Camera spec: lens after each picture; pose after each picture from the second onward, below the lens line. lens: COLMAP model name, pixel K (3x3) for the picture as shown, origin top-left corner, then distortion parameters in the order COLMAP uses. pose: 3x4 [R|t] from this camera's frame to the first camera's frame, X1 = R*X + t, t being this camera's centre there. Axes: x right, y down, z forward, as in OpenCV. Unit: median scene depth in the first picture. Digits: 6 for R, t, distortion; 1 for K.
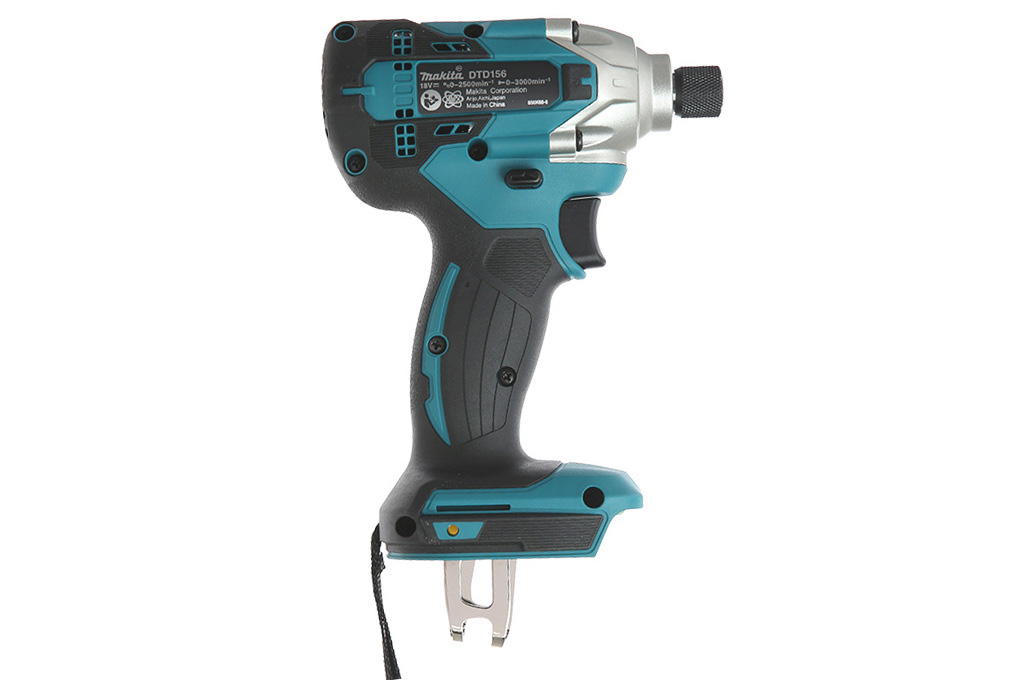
lens RADIAL K [[2110.3, 0, 510.0], [0, 2110.3, 340.0], [0, 0, 1]] dist [0.255329, 0.004358]
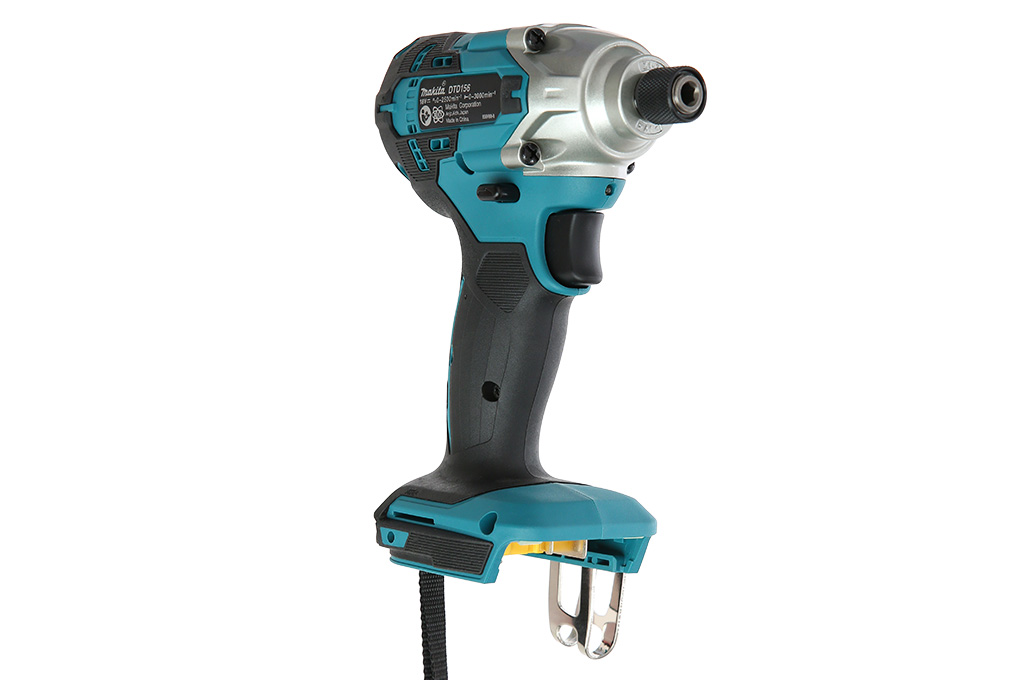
lens RADIAL K [[2110.3, 0, 510.0], [0, 2110.3, 340.0], [0, 0, 1]] dist [0.255329, 0.004358]
pose [[0.621769, 0.067373, -0.780297, 0.790399], [-0.030589, 0.997622, 0.061763, -0.069694], [0.782603, -0.014534, 0.622351, 0.395872]]
